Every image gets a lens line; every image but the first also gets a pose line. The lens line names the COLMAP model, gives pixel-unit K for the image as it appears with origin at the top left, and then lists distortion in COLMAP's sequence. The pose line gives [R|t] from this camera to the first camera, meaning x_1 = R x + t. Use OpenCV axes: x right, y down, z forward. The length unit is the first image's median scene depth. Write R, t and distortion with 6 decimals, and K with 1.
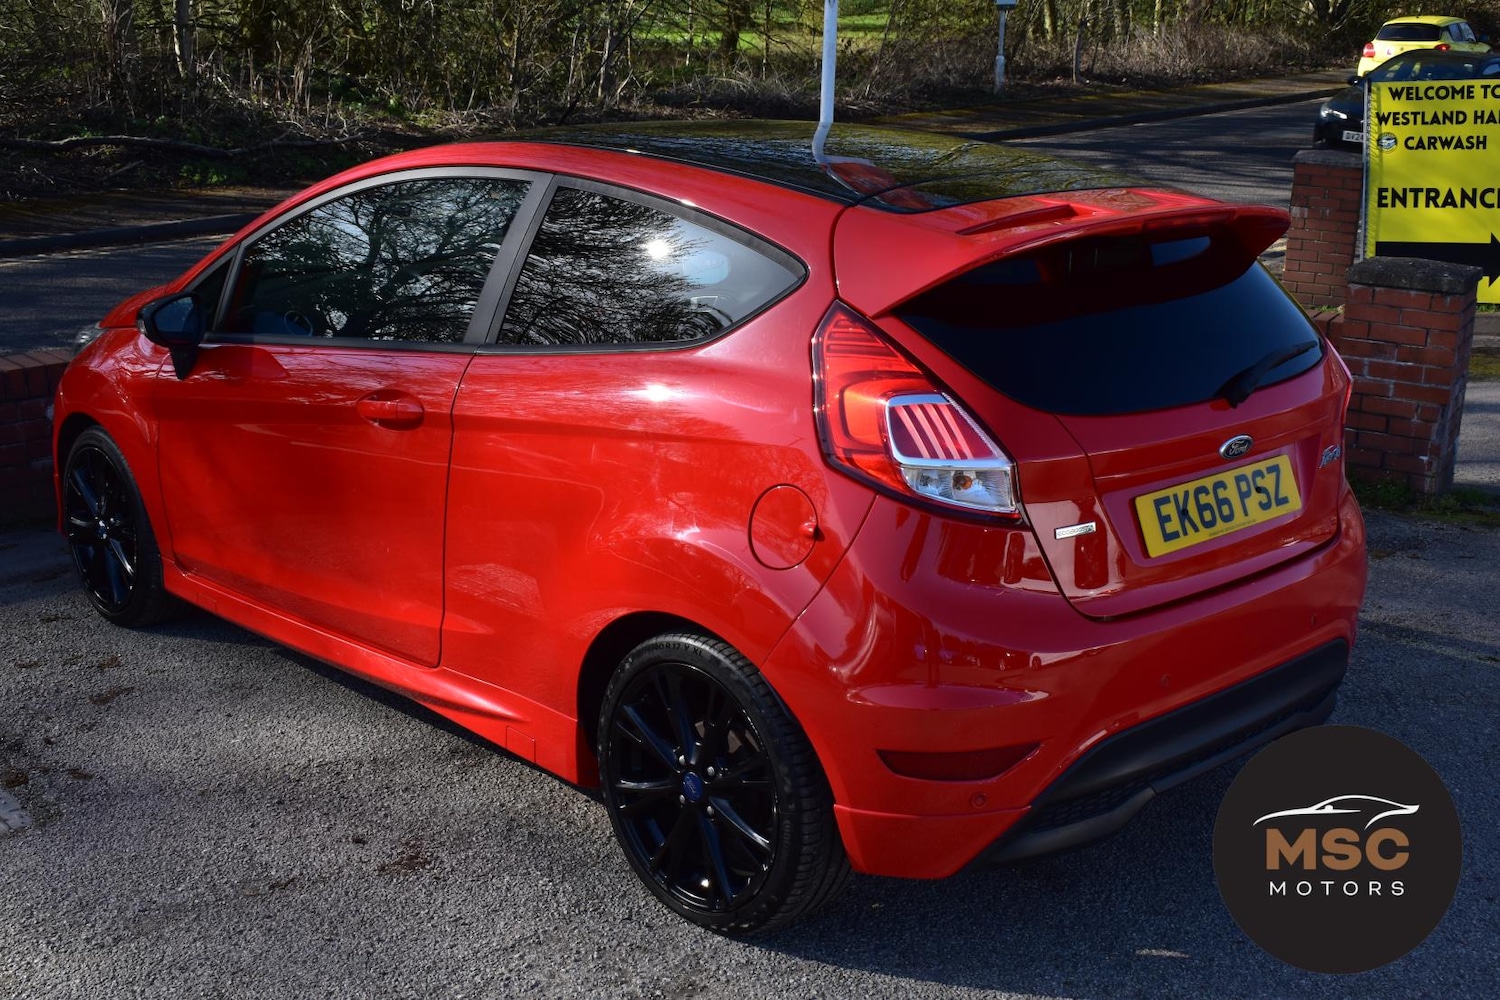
lens RADIAL K [[1857.2, 0, 804.9], [0, 1857.2, 491.9], [0, 0, 1]] dist [-0.054454, 0.000000]
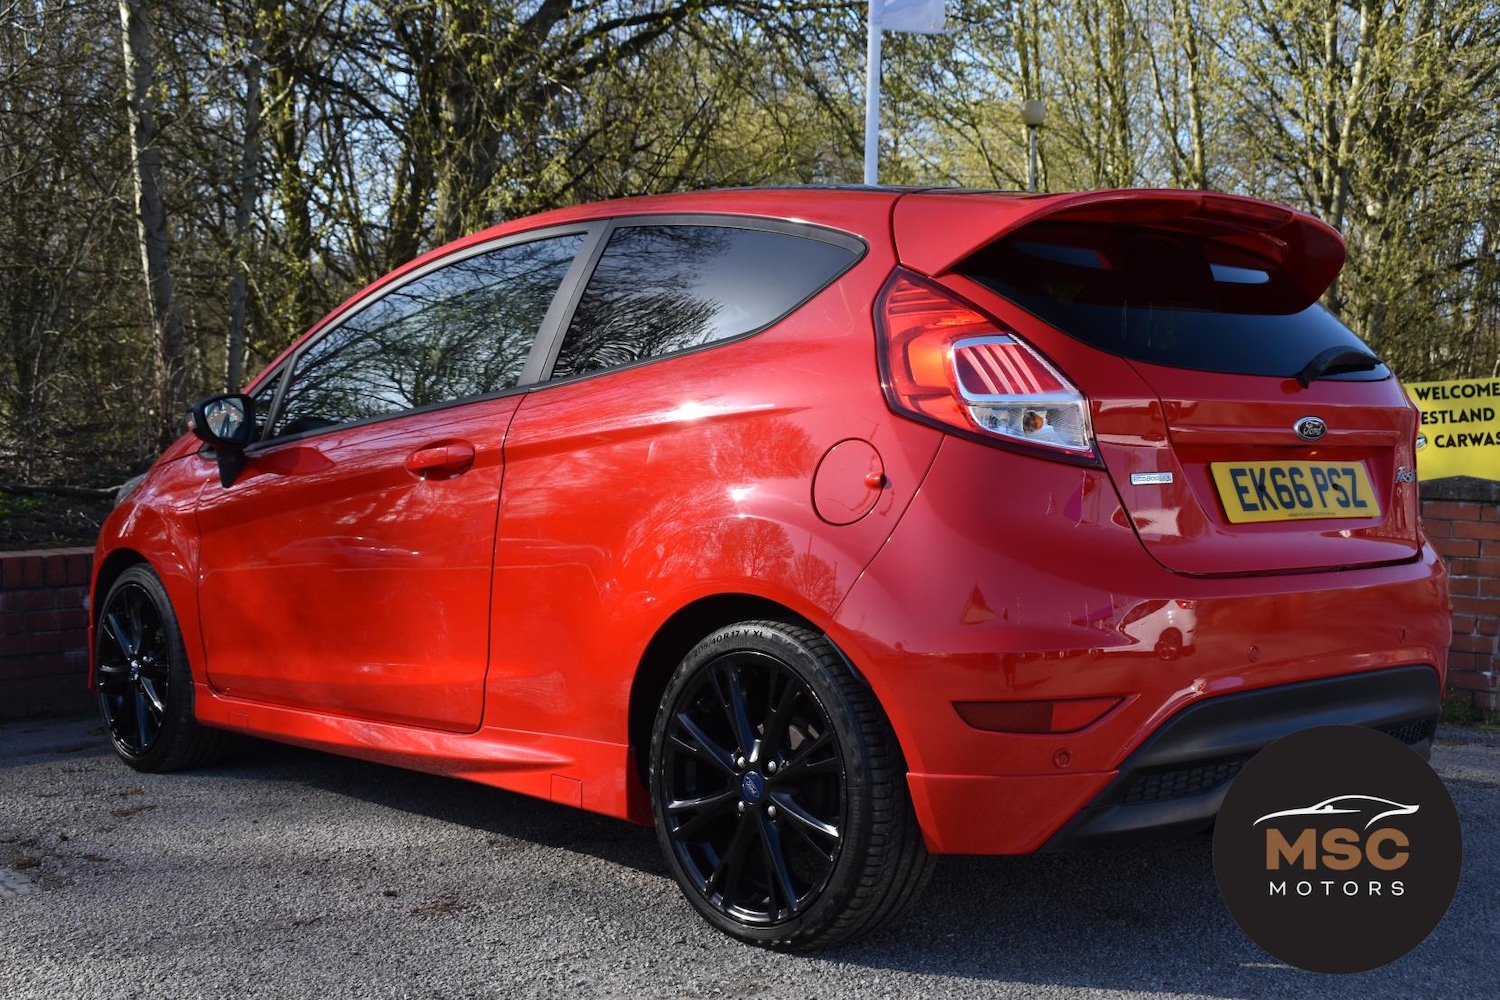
lens RADIAL K [[1857.2, 0, 798.2], [0, 1857.2, 508.1], [0, 0, 1]] dist [-0.054454, 0.000000]
pose [[0.999790, -0.011997, -0.016618, -0.019540], [0.007781, 0.972257, -0.233786, 0.231717], [0.018961, 0.233607, 0.972146, 0.057578]]
